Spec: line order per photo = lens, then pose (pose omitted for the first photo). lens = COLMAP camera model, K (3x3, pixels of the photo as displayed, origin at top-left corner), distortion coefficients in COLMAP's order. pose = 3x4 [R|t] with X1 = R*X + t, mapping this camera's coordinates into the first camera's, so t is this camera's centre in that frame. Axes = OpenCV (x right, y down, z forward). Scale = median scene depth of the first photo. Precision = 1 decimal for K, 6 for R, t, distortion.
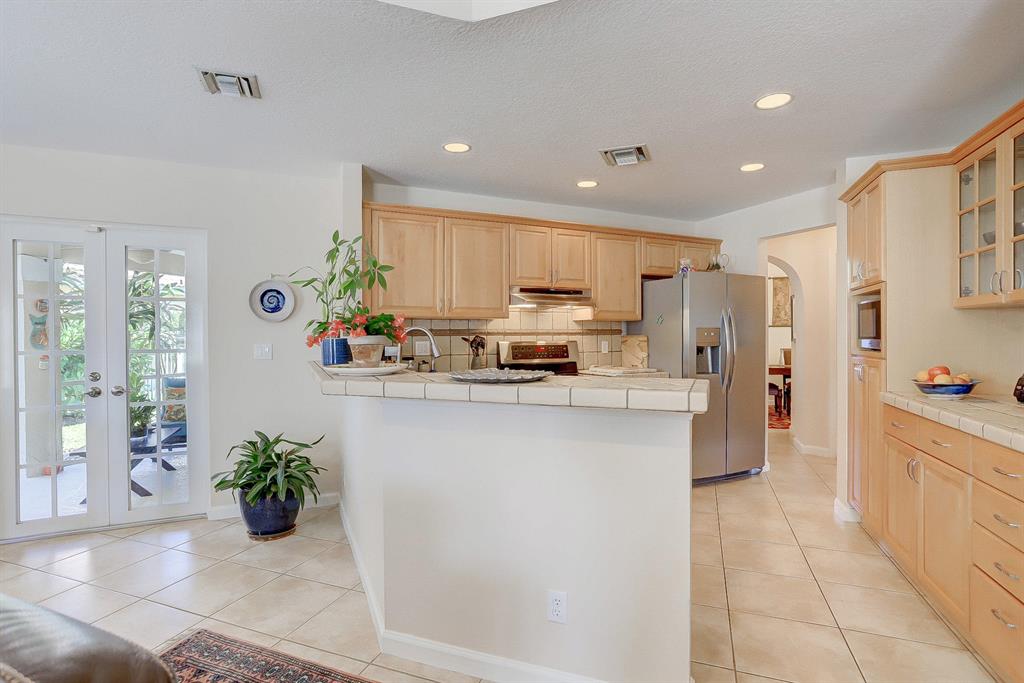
lens RADIAL K [[513.7, 0, 513.2], [0, 513.7, 341.2], [0, 0, 1]] dist [-0.026465, 0.008843]
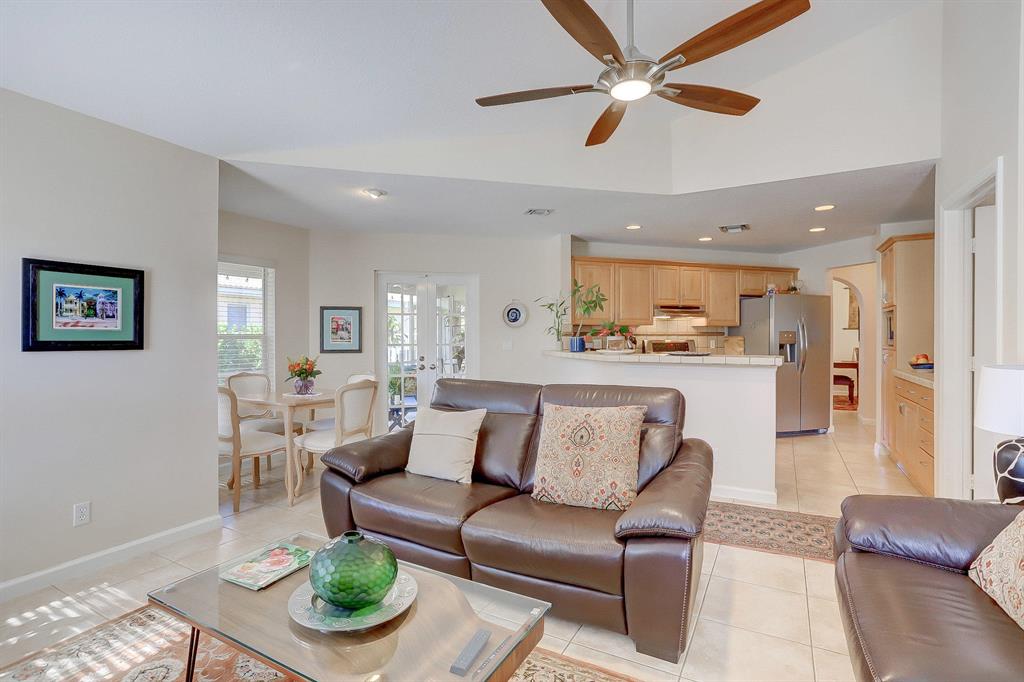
lens RADIAL K [[513.7, 0, 509.7], [0, 513.7, 339.1], [0, 0, 1]] dist [-0.026465, 0.008843]
pose [[0.989642, 0.003928, -0.143500, -0.209470], [-0.004611, 0.999980, -0.004428, 0.006585], [0.143480, 0.005044, 0.989640, -0.592820]]
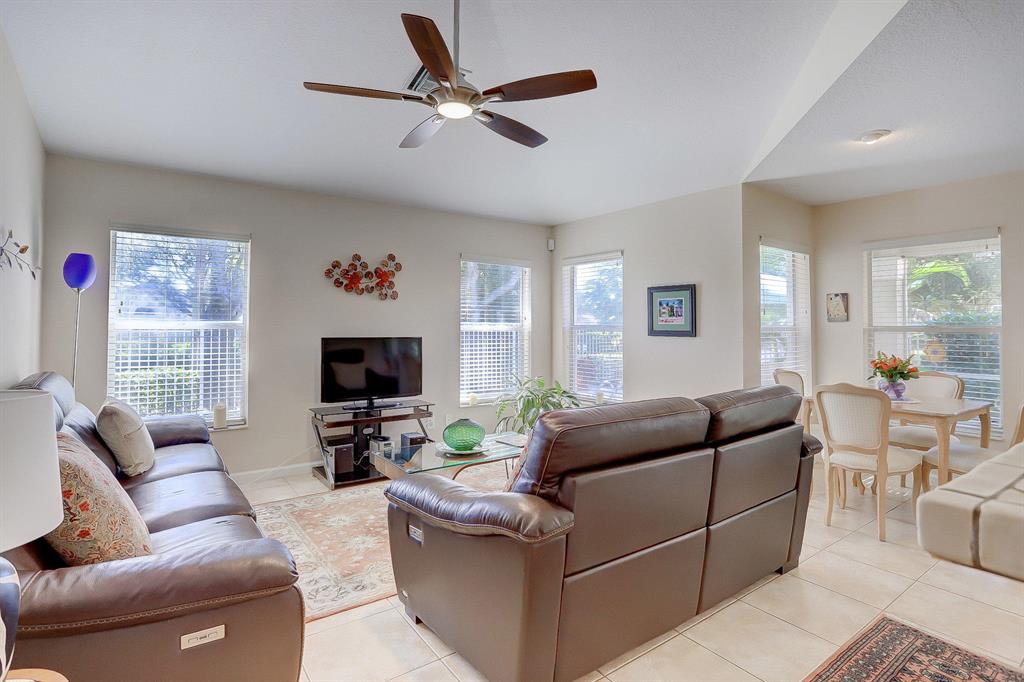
lens RADIAL K [[513.7, 0, 516.6], [0, 513.7, 313.9], [0, 0, 1]] dist [-0.026465, 0.008843]
pose [[-0.532649, -0.019960, -0.846101, 0.287035], [-0.010520, 0.999801, -0.016964, -0.005633], [0.846271, -0.000135, -0.532753, 0.306339]]
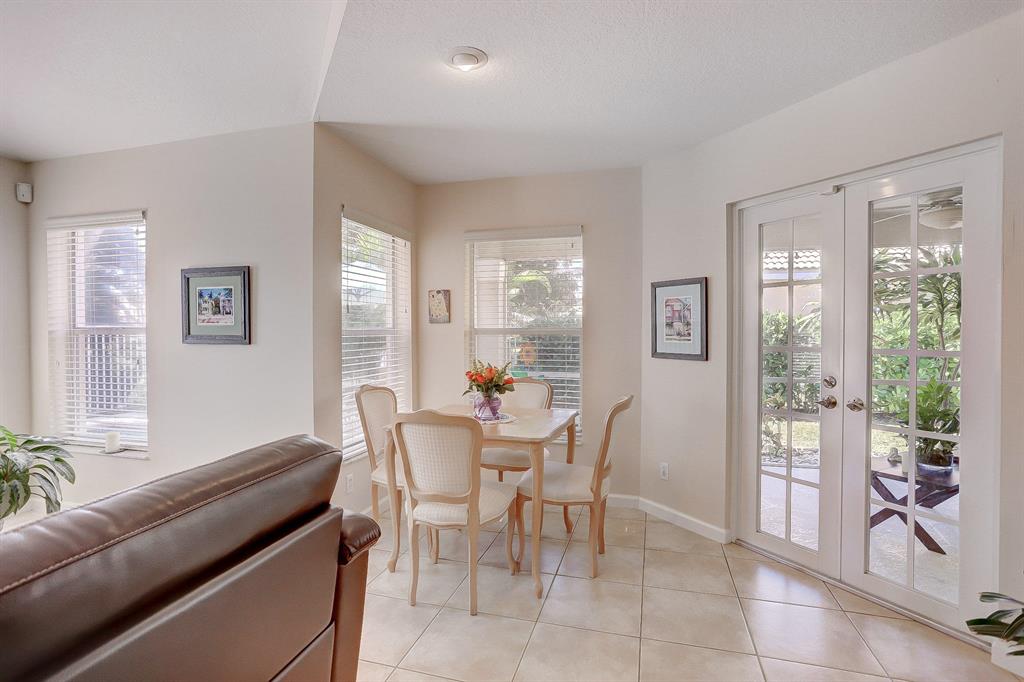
lens RADIAL K [[513.7, 0, 505.7], [0, 513.7, 342.0], [0, 0, 1]] dist [-0.026465, 0.008843]
pose [[0.087147, 0.025266, -0.995875, -0.075666], [-0.008772, 0.999659, 0.024594, -0.004538], [0.996157, 0.006593, 0.087339, 0.348475]]
